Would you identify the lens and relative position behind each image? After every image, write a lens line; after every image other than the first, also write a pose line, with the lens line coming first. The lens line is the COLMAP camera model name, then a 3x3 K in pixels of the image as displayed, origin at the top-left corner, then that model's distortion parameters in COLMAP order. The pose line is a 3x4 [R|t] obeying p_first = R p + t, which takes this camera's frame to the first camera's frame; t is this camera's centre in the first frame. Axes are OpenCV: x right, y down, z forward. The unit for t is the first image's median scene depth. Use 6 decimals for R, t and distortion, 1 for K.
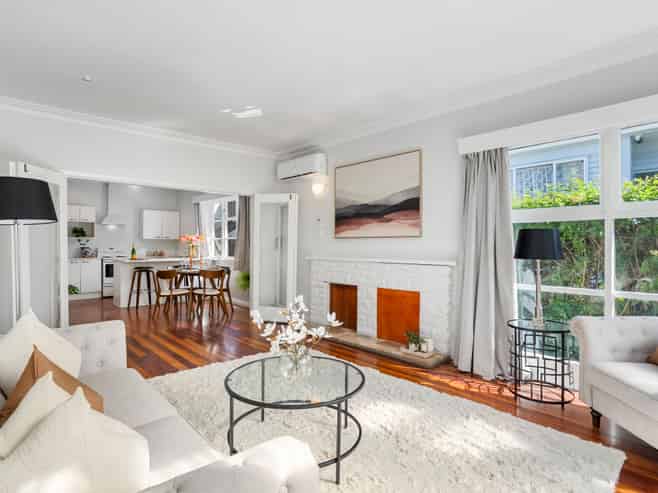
lens RADIAL K [[363.6, 0, 329.0], [0, 363.6, 246.5], [0, 0, 1]] dist [0.000920, 0.001983]
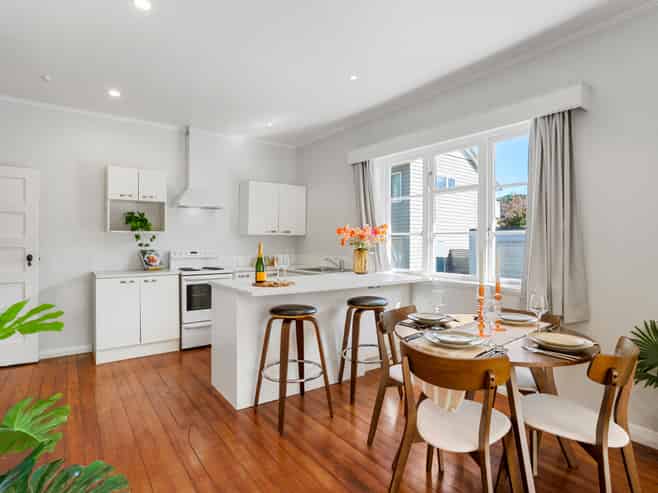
lens RADIAL K [[363.6, 0, 329.0], [0, 363.6, 246.5], [0, 0, 1]] dist [0.000920, 0.001983]
pose [[0.994173, 0.005134, -0.107678, -0.365159], [-0.003989, 0.999933, 0.010845, -0.010484], [0.107726, -0.010352, 0.994127, 0.522816]]
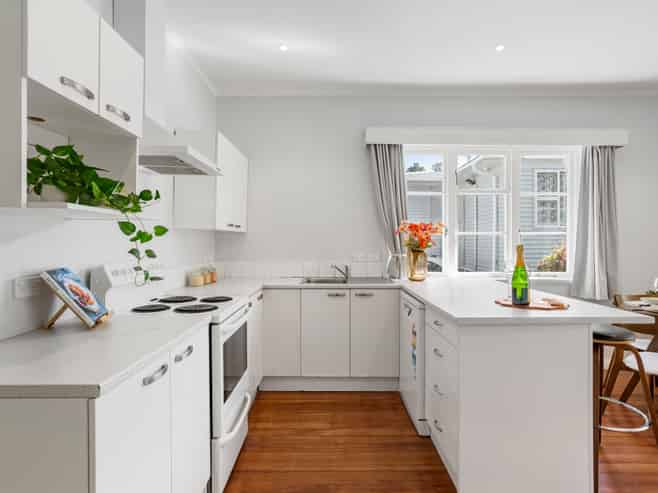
lens RADIAL K [[363.6, 0, 329.0], [0, 363.6, 246.5], [0, 0, 1]] dist [0.000920, 0.001983]
pose [[0.662976, -0.007645, 0.748602, -0.724060], [0.003647, 0.999969, 0.006981, -0.009611], [-0.748632, -0.001898, 0.662983, 0.800688]]
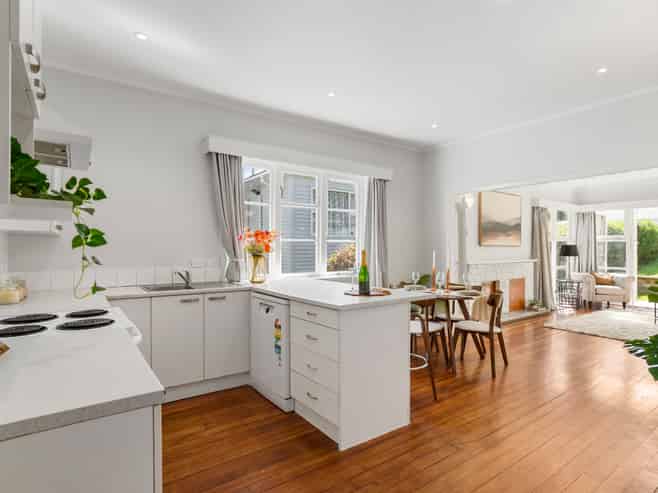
lens RADIAL K [[359.2, 0, 330.0], [0, 359.2, 251.6], [0, 0, 1]] dist [-0.004436, 0.000322]
pose [[0.112616, -0.010228, 0.993586, -0.783181], [0.003754, 0.999944, 0.009868, -0.010361], [-0.993631, 0.002619, 0.112648, 0.855290]]
